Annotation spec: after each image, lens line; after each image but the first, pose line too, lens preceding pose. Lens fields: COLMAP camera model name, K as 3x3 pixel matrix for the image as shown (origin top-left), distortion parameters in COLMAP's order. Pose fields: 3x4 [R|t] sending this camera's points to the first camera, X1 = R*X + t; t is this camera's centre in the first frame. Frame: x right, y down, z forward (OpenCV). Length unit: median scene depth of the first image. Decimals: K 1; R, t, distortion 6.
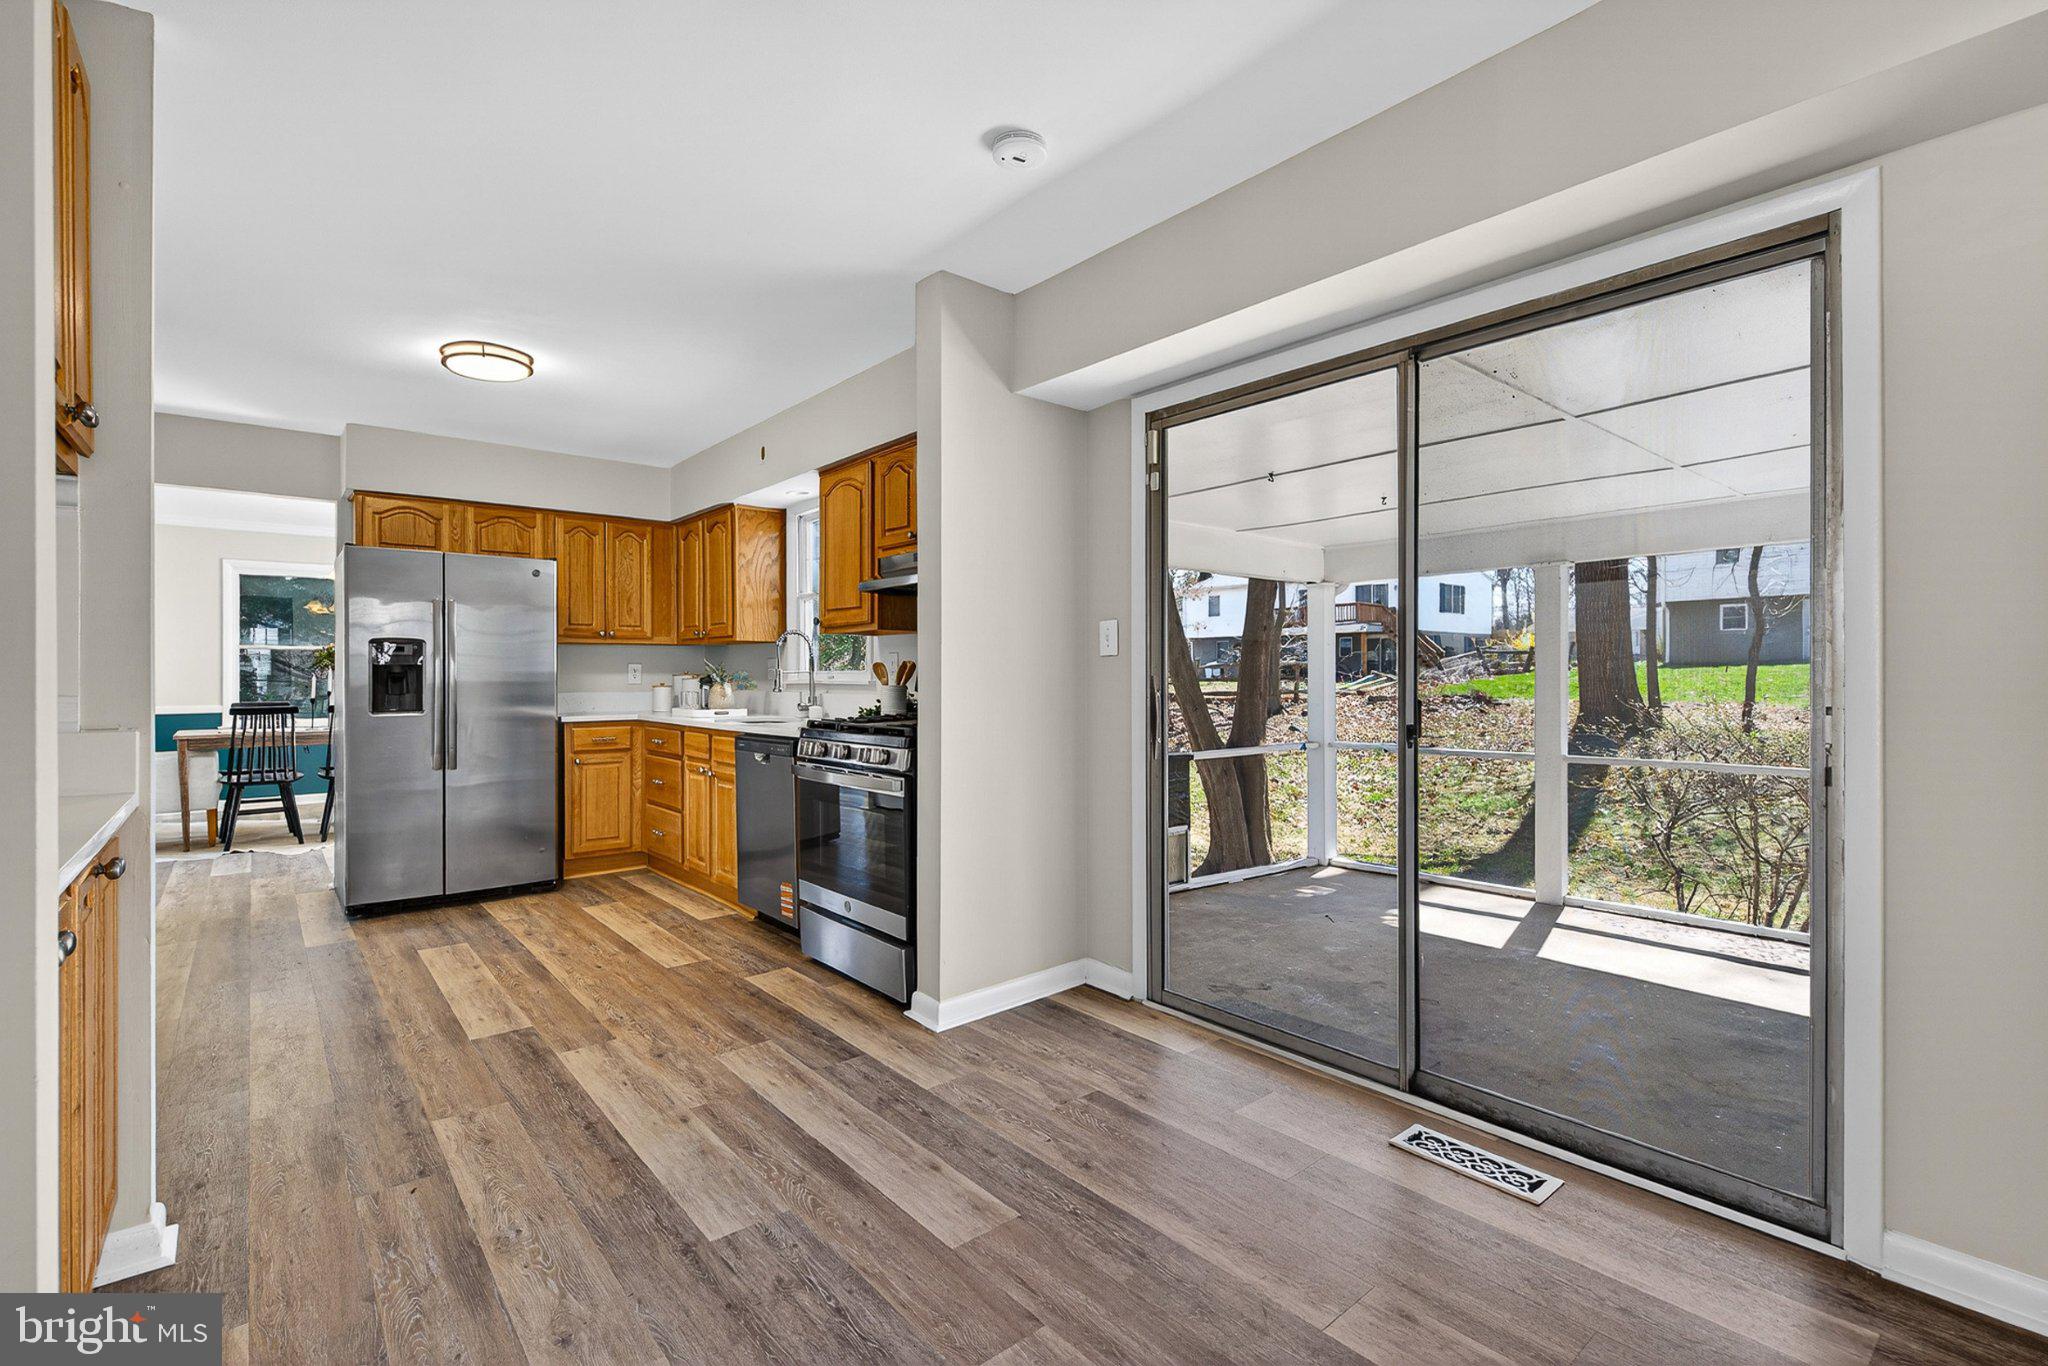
lens RADIAL K [[920.7, 0, 1020.3], [0, 920.7, 678.3], [0, 0, 1]] dist [0.001187, 0.000160]
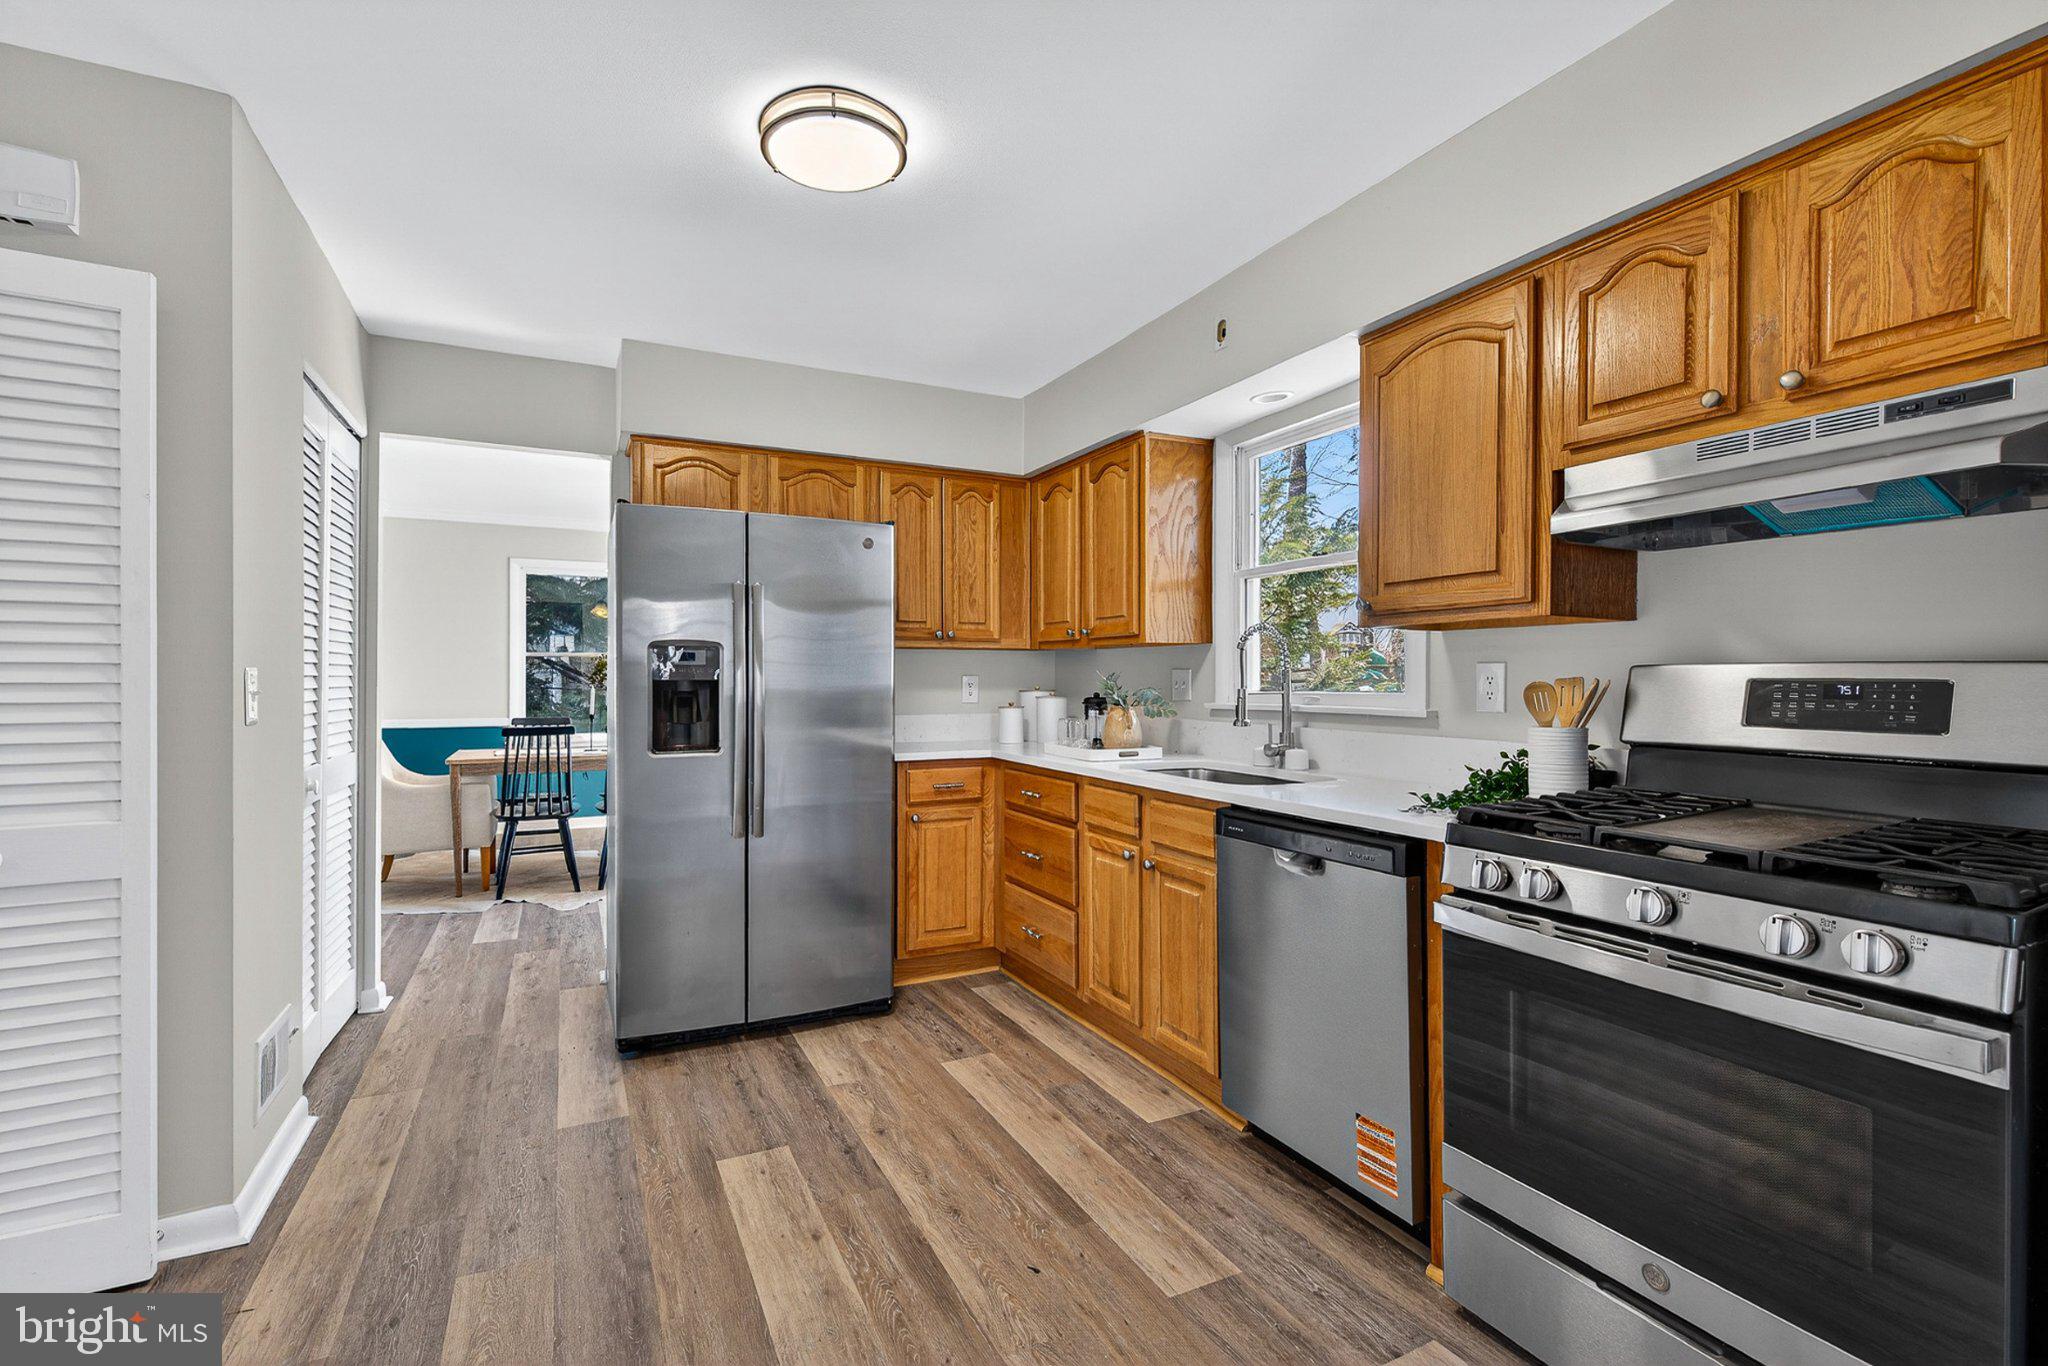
lens RADIAL K [[925.9, 0, 1024.0], [0, 925.9, 683.0], [0, 0, 1]] dist [0.003206, 0.000043]
pose [[0.972889, 0.004093, -0.231235, -0.245049], [-0.004128, 0.999991, 0.000333, -0.012195], [0.231234, 0.000630, 0.972898, 0.350047]]
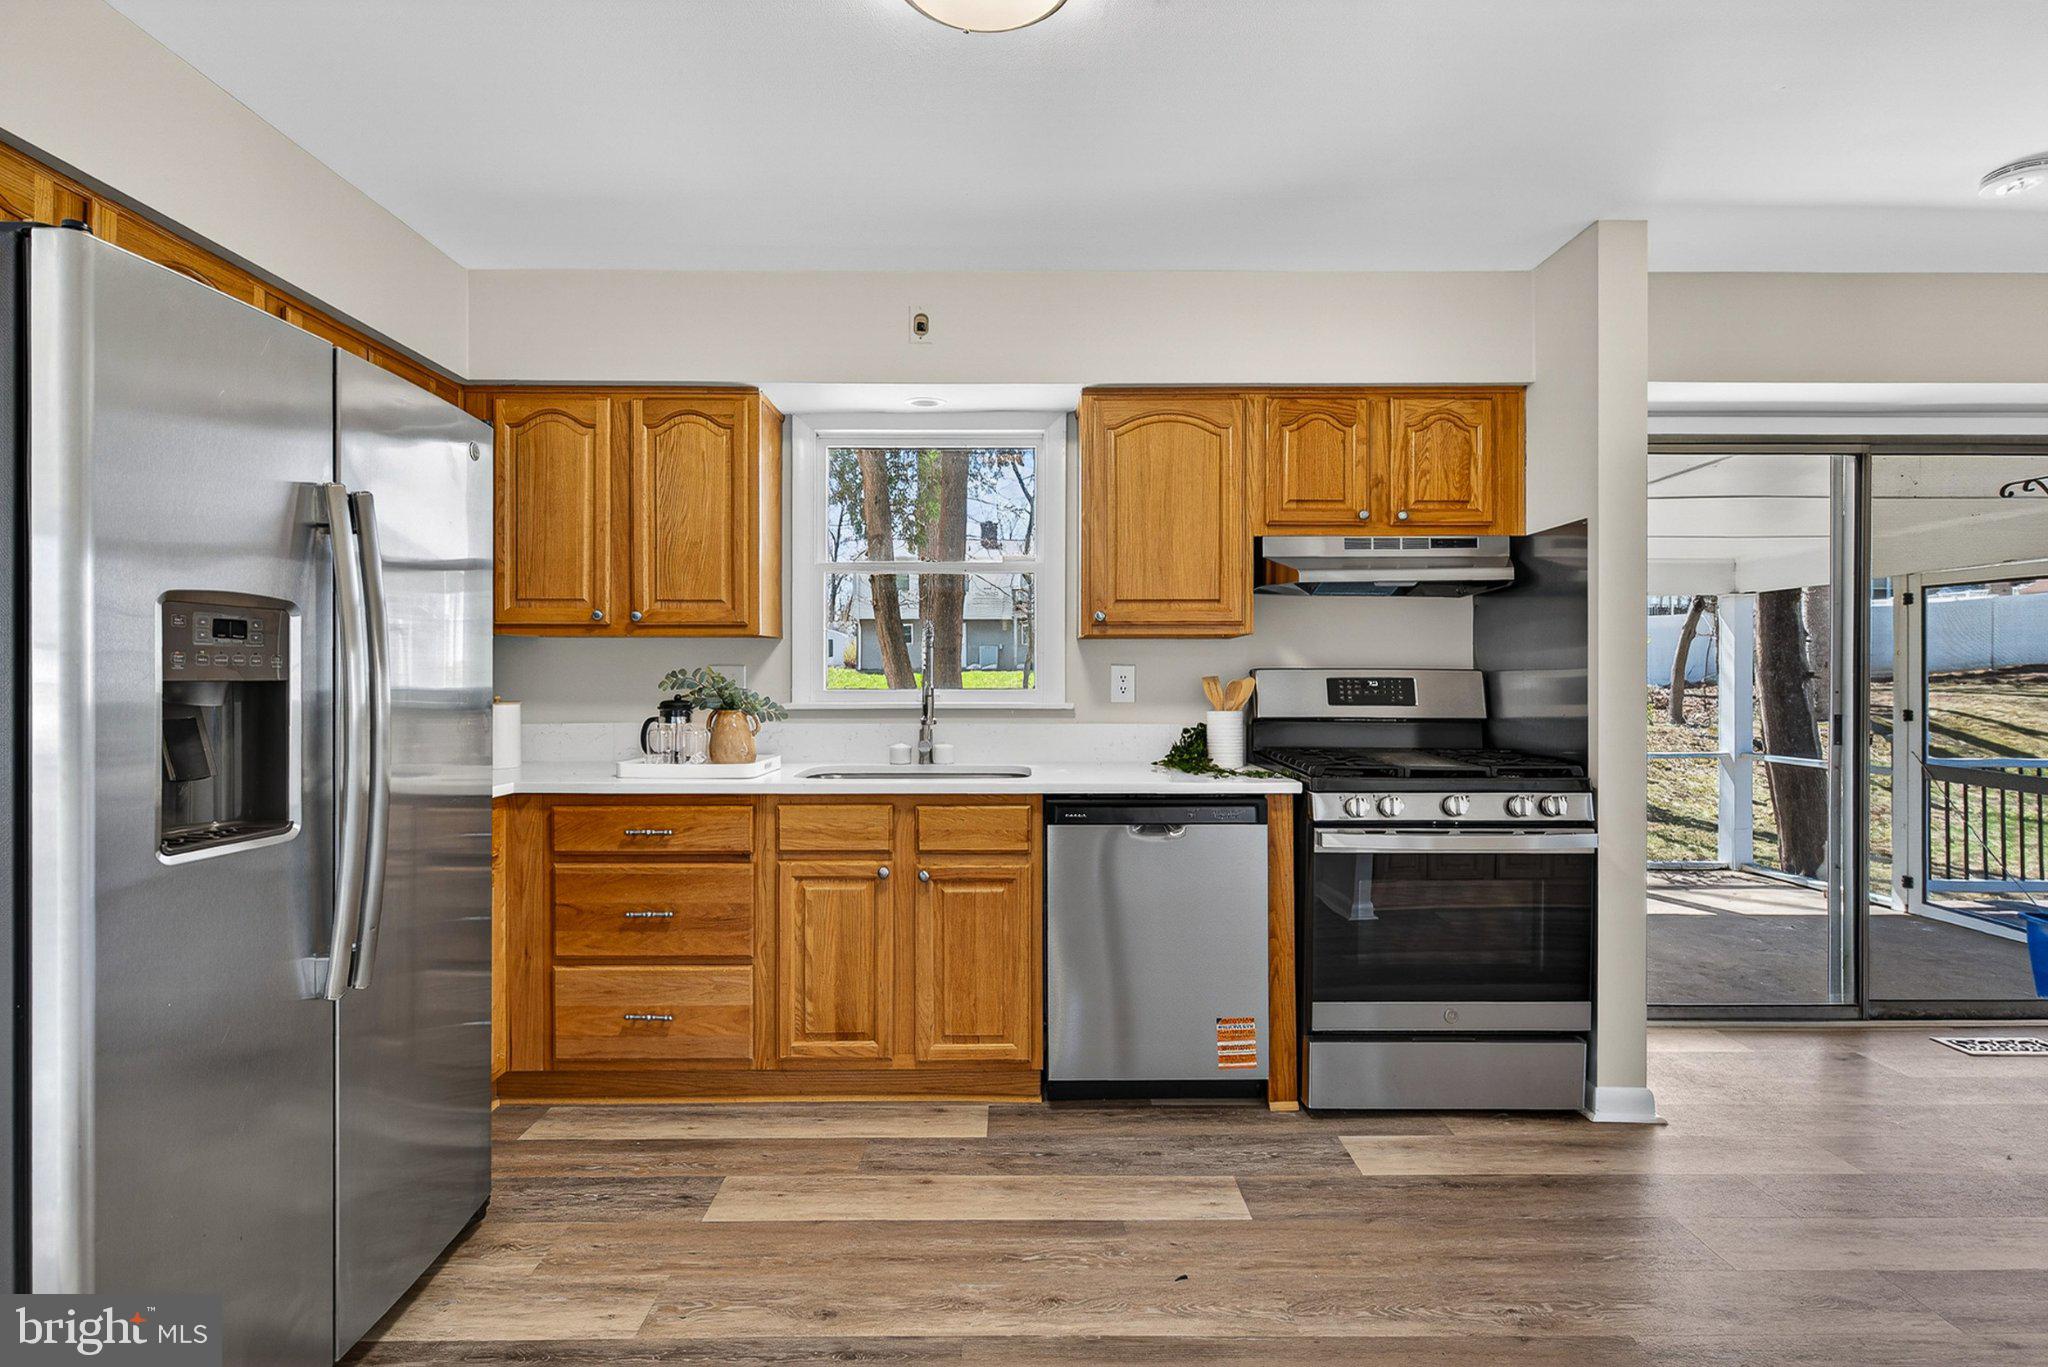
lens RADIAL K [[920.7, 0, 1020.3], [0, 920.7, 678.8], [0, 0, 1]] dist [0.001187, 0.000160]
pose [[0.636038, 0.002870, 0.771652, -0.647907], [0.001215, 0.999988, -0.004721, -0.011503], [-0.771657, 0.003940, 0.636027, 0.529760]]
